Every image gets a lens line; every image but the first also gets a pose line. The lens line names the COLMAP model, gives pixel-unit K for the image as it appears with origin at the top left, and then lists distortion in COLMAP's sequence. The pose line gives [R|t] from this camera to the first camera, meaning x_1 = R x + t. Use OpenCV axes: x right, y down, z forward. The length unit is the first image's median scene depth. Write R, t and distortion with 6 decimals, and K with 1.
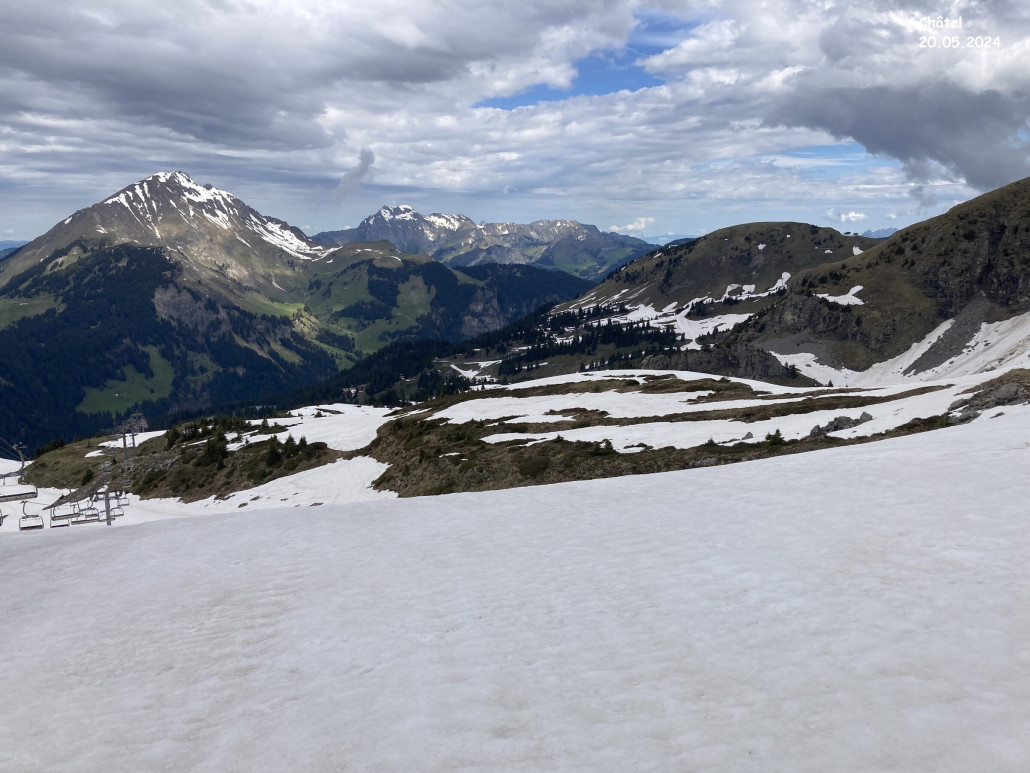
lens RADIAL K [[826.0, 0, 512.1], [0, 826.0, 375.6], [0, 0, 1]] dist [0.045826, -0.051543]
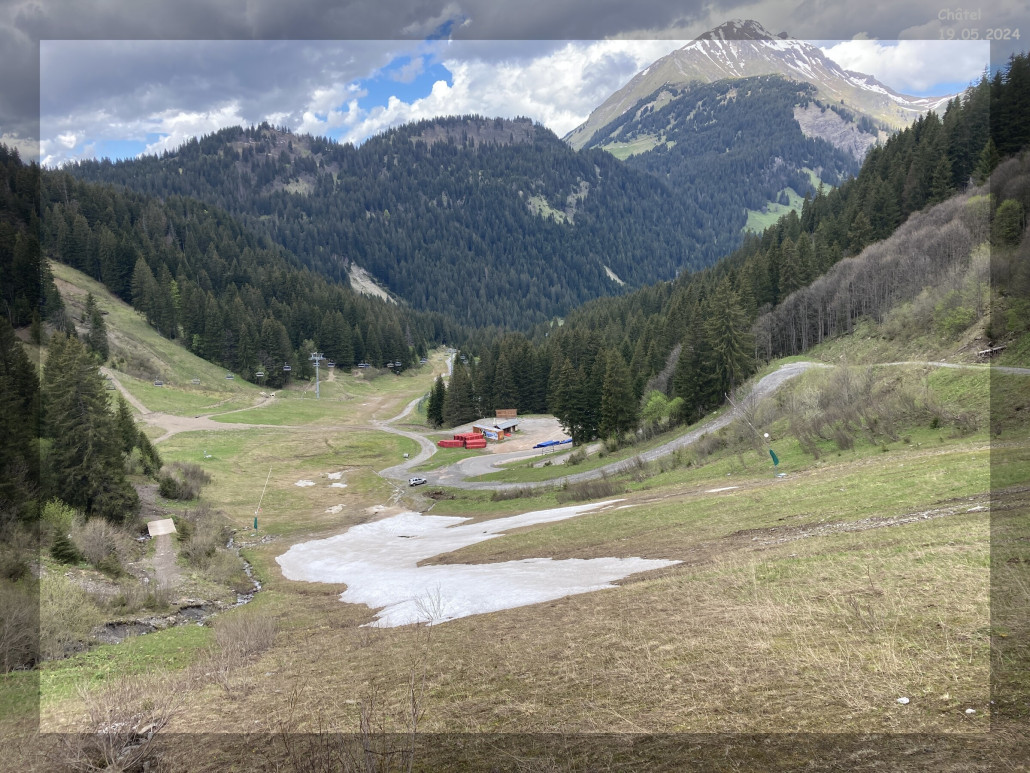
lens RADIAL K [[826.0, 0, 513.0], [0, 826.0, 364.0], [0, 0, 1]] dist [0.045826, -0.051543]
pose [[0.883347, 0.055037, -0.465477, -0.253387], [-0.042043, 0.998383, 0.038262, 0.099227], [0.466831, -0.014228, 0.884232, 0.175939]]
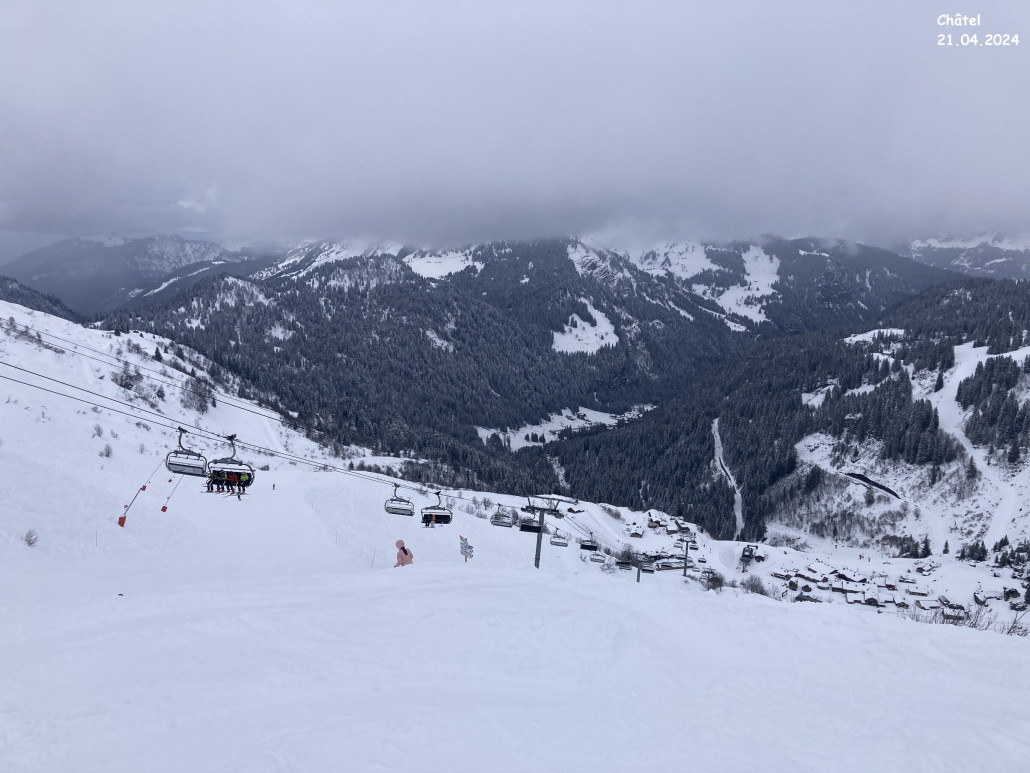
lens RADIAL K [[826.0, 0, 503.9], [0, 826.0, 382.9], [0, 0, 1]] dist [0.045826, -0.051543]
pose [[0.988386, 0.035338, -0.147797, -0.305523], [-0.034242, 0.999364, 0.009958, 0.054139], [0.148055, -0.004781, 0.988968, -0.057176]]
